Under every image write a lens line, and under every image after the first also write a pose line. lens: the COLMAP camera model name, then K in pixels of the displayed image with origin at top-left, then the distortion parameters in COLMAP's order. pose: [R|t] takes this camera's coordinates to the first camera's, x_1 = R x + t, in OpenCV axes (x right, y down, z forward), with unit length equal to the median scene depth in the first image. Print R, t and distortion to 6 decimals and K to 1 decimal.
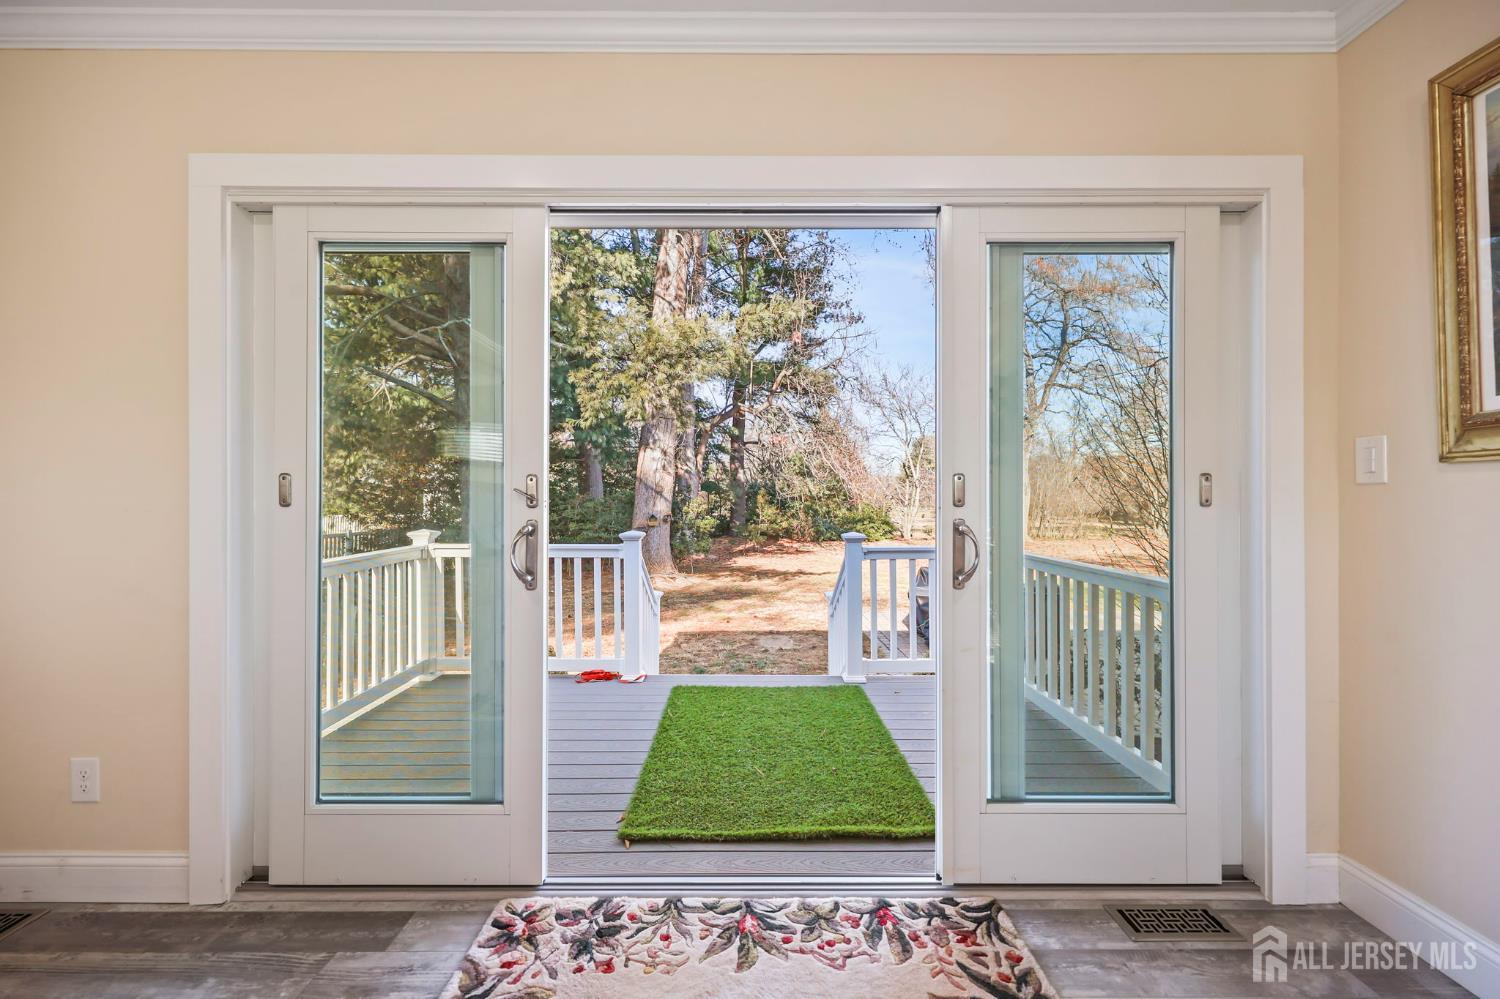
lens RADIAL K [[631.4, 0, 749.1], [0, 631.4, 496.9], [0, 0, 1]] dist [0.002362, 0.000082]
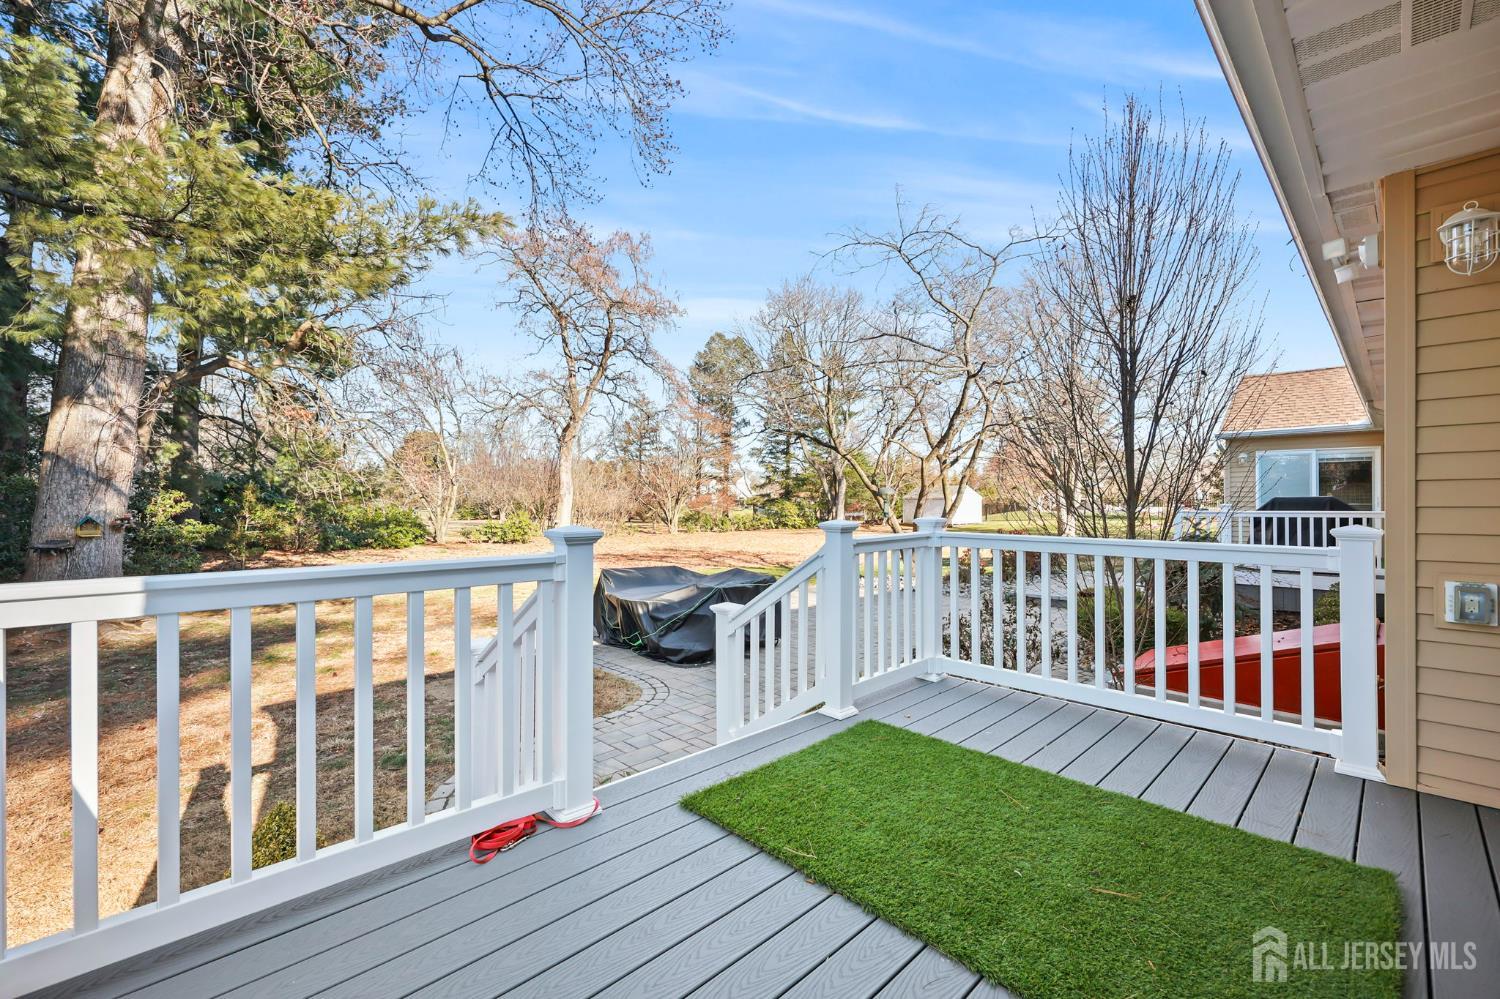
lens RADIAL K [[631.4, 0, 749.1], [0, 631.4, 496.9], [0, 0, 1]] dist [0.002362, 0.000082]
pose [[0.716836, 0.005078, 0.697224, -0.080751], [-0.003163, 0.999987, -0.004031, 0.005941], [-0.697235, 0.000684, 0.716842, 0.097767]]
